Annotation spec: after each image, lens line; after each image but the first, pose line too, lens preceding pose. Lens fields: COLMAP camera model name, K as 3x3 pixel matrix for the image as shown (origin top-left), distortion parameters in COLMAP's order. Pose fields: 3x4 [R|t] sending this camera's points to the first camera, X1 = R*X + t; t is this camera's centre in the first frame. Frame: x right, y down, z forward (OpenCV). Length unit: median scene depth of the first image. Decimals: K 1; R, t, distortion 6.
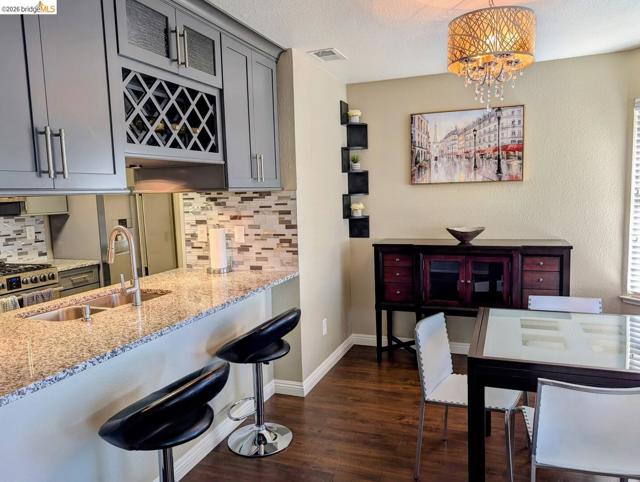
lens RADIAL K [[493.0, 0, 321.0], [0, 493.0, 241.5], [0, 0, 1]] dist [0.057936, 0.000035]
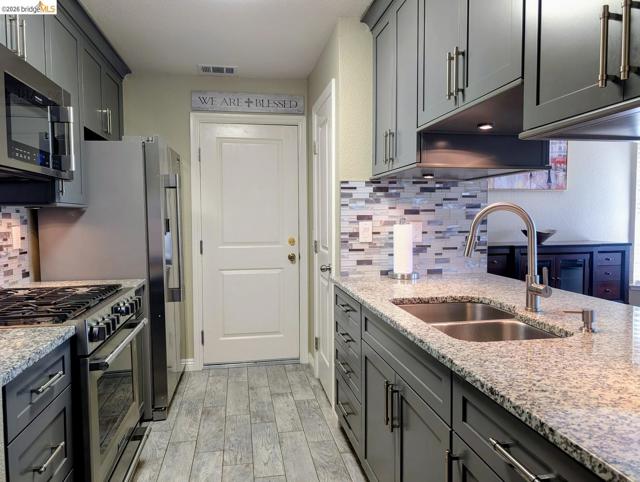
lens RADIAL K [[454.3, 0, 319.1], [0, 454.3, 241.1], [0, 0, 1]] dist [0.029480, -0.001351]
pose [[0.864514, -0.004576, 0.502588, -0.681373], [0.035403, 0.998029, -0.051811, 0.034128], [-0.501361, 0.062585, 0.862972, 0.414084]]
